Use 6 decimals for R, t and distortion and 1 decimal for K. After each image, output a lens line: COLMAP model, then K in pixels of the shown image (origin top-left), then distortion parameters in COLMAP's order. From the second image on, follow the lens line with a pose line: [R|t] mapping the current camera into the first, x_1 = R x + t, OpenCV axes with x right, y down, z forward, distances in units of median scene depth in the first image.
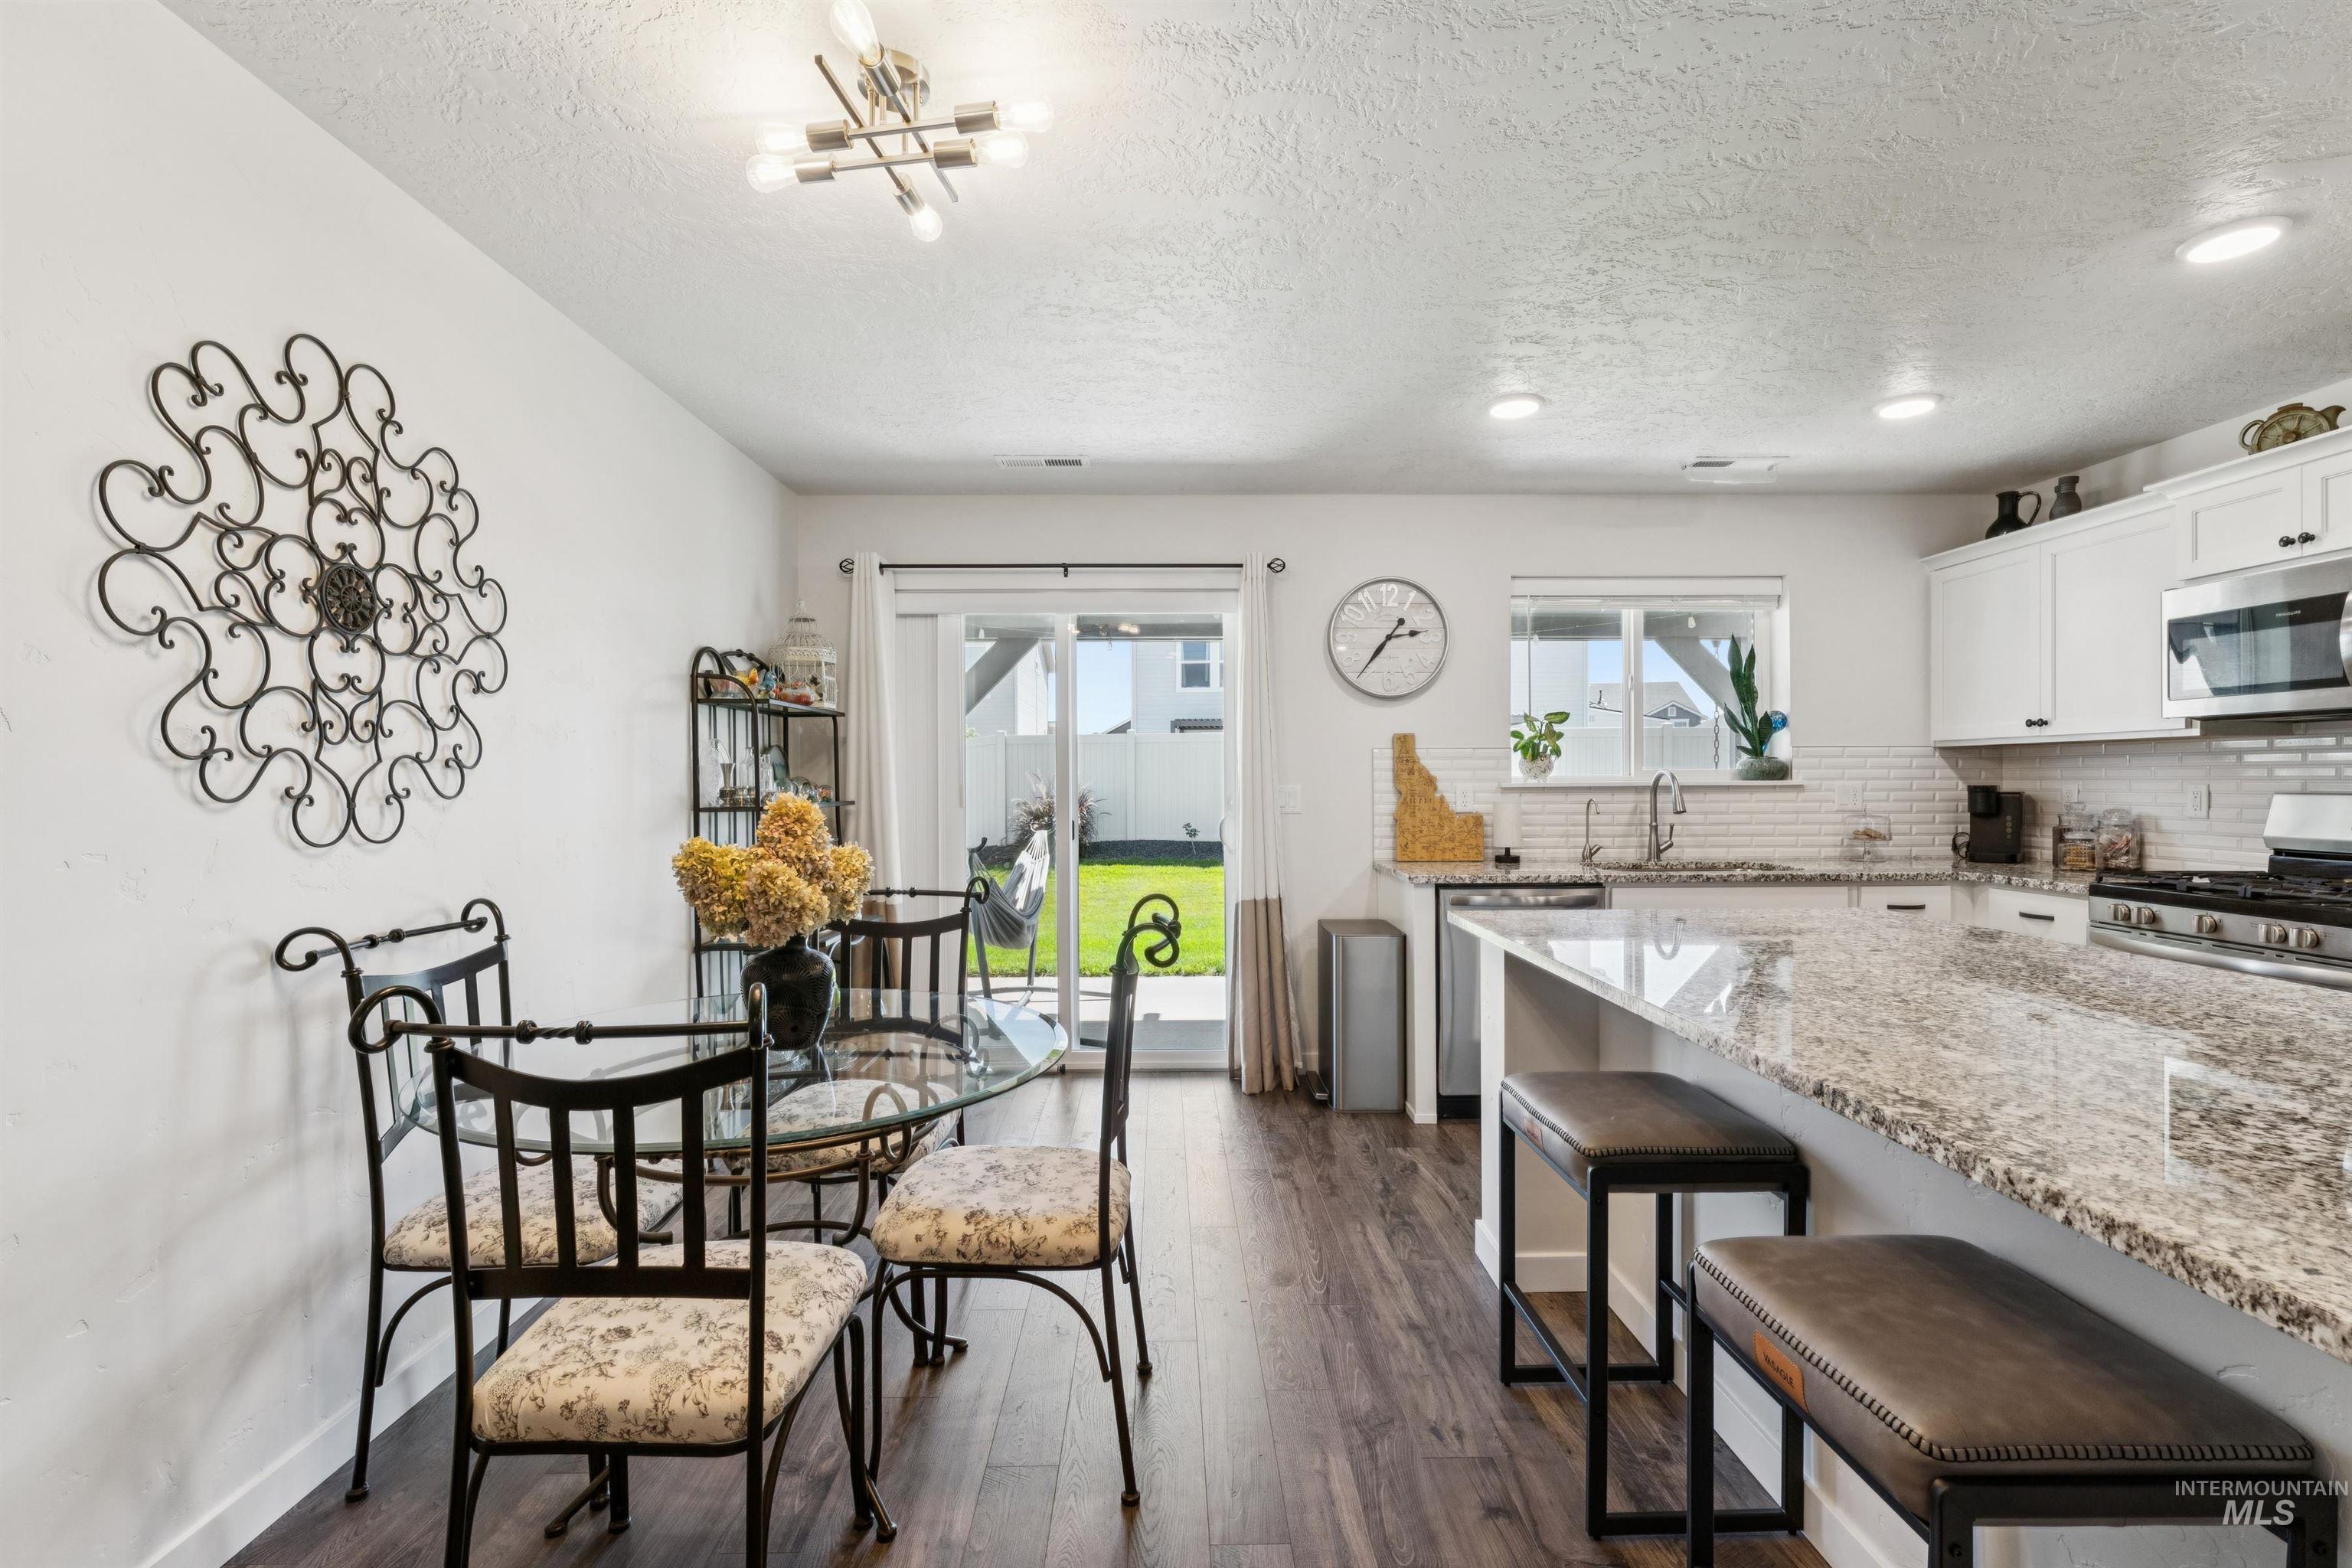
lens RADIAL K [[1024.8, 0, 1185.2], [0, 1024.8, 786.9], [0, 0, 1]] dist [-0.005191, -0.000529]
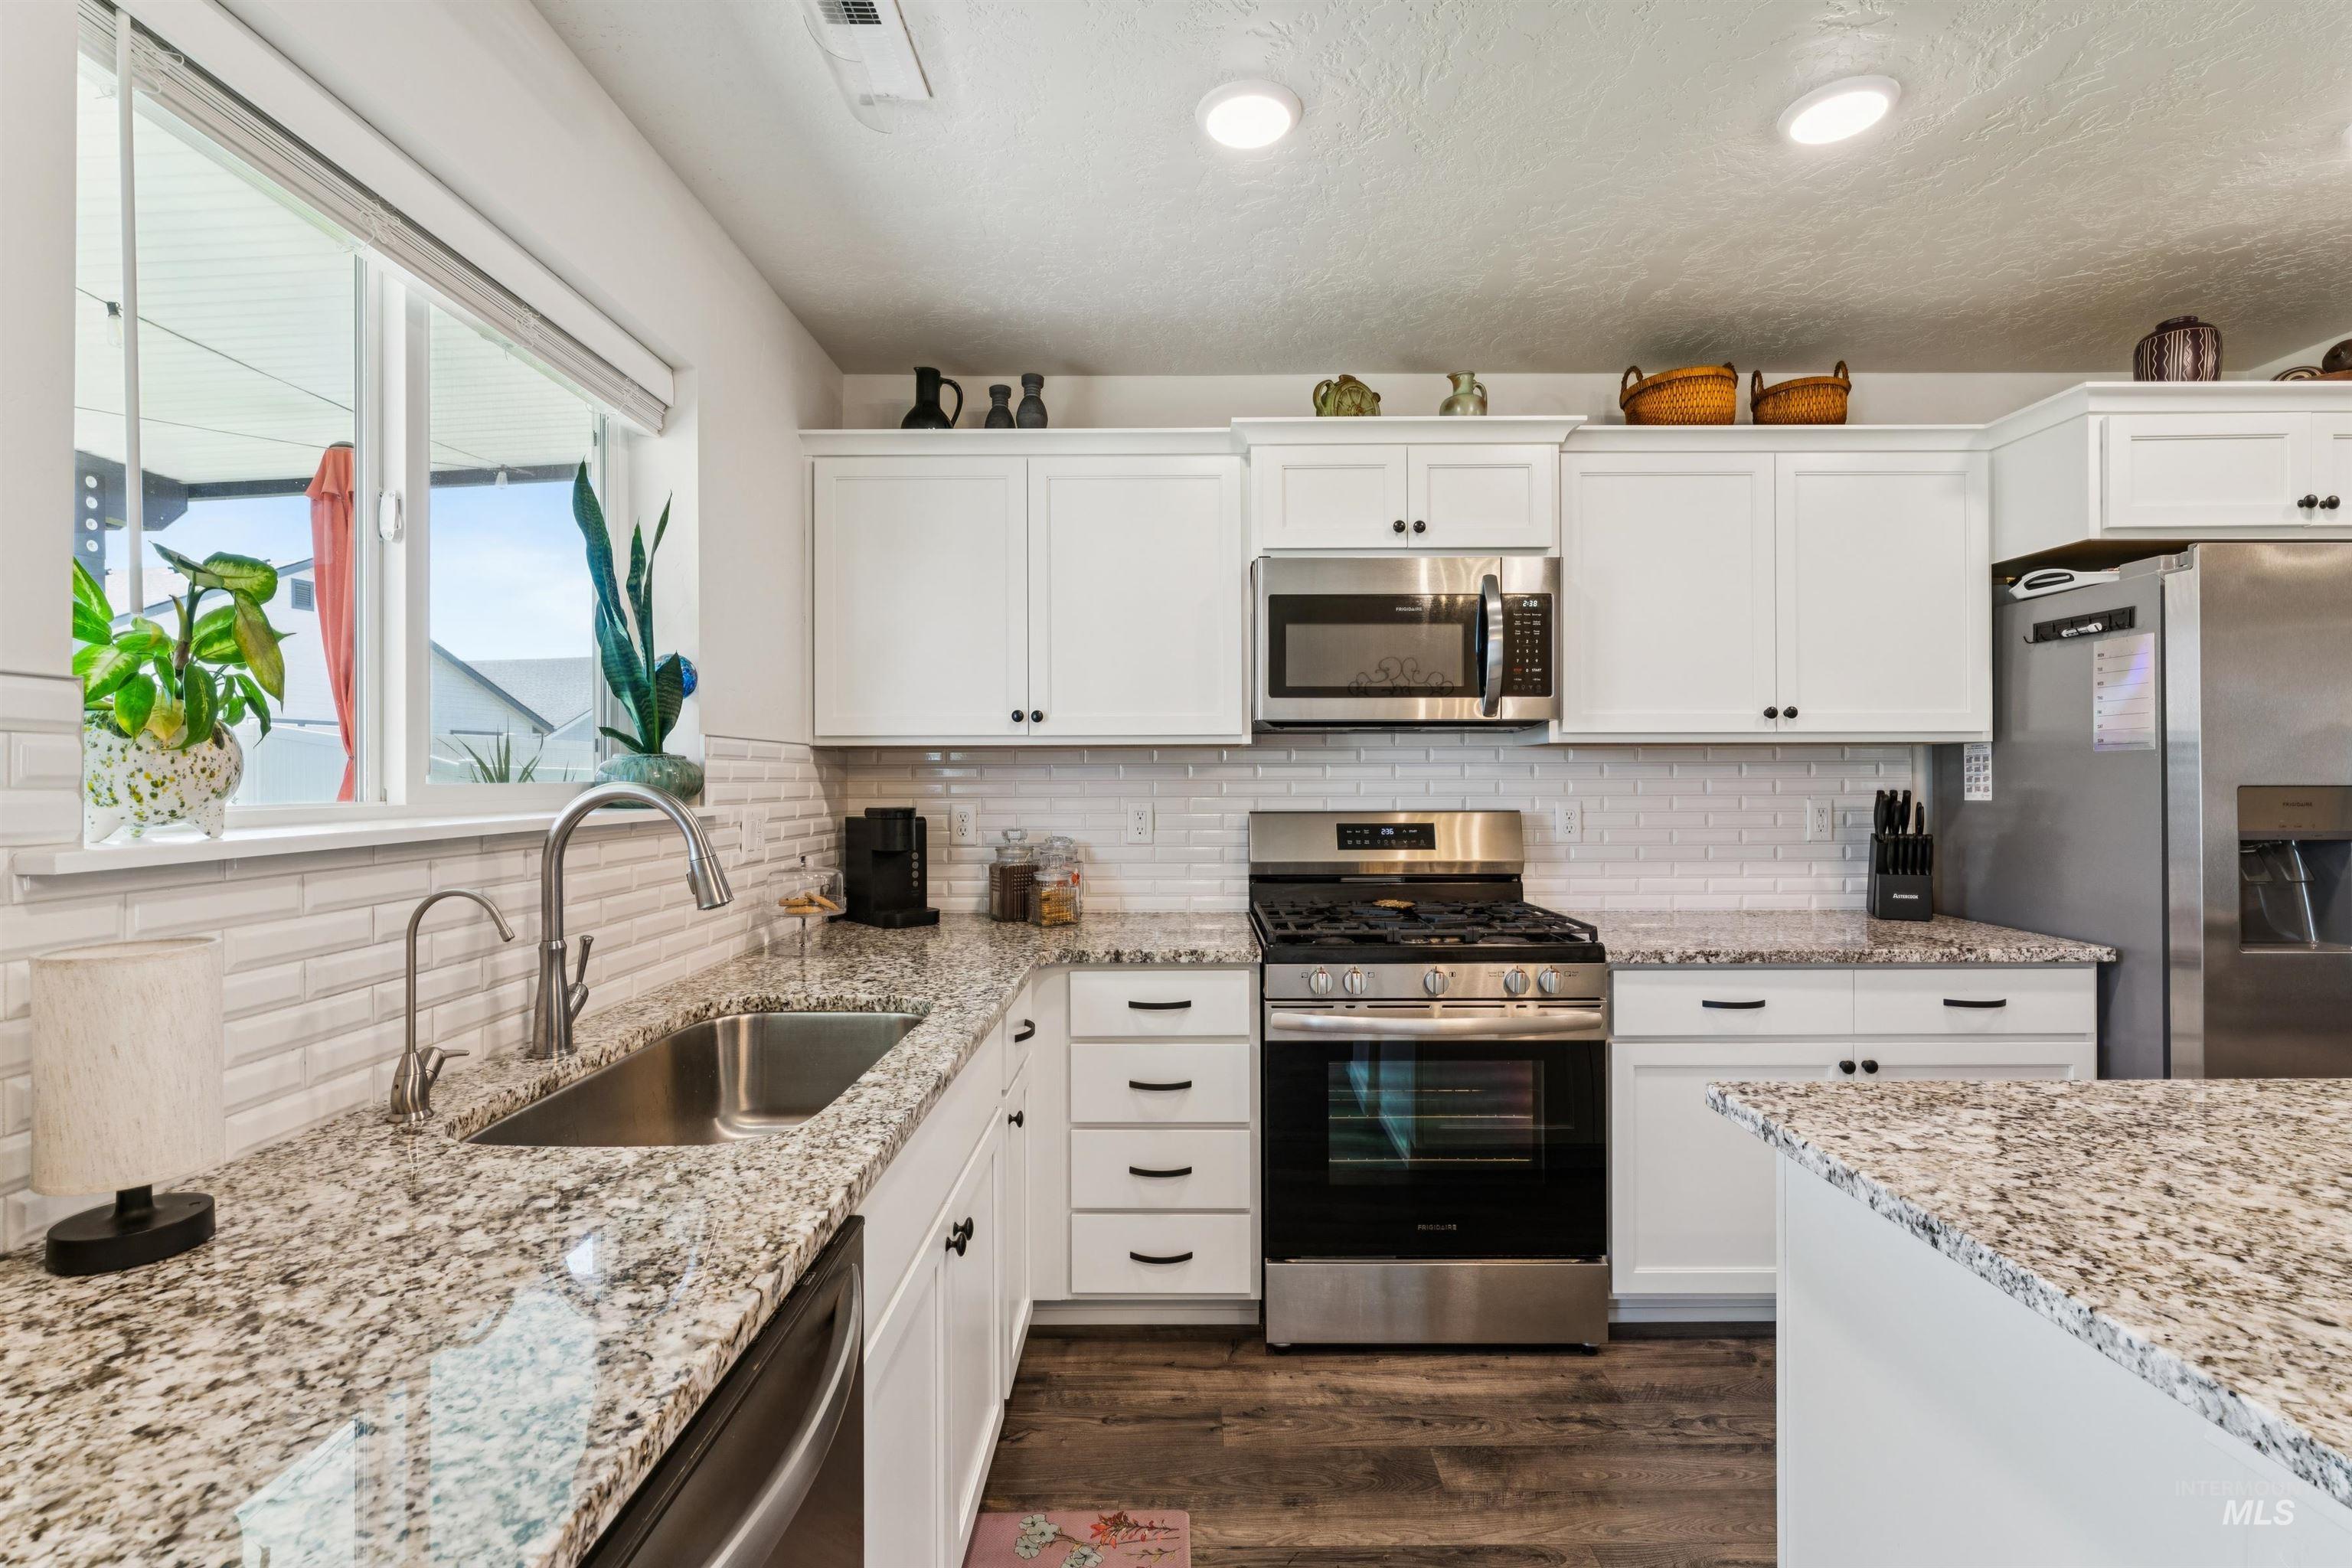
lens RADIAL K [[1065.4, 0, 1168.3], [0, 1065.4, 779.8], [0, 0, 1]] dist [0.000407, -0.001383]
pose [[0.024121, 0.003508, 0.999703, 0.110665], [0.011778, 0.999923, -0.003793, -0.014840], [-0.999640, 0.011866, 0.024078, 0.812439]]
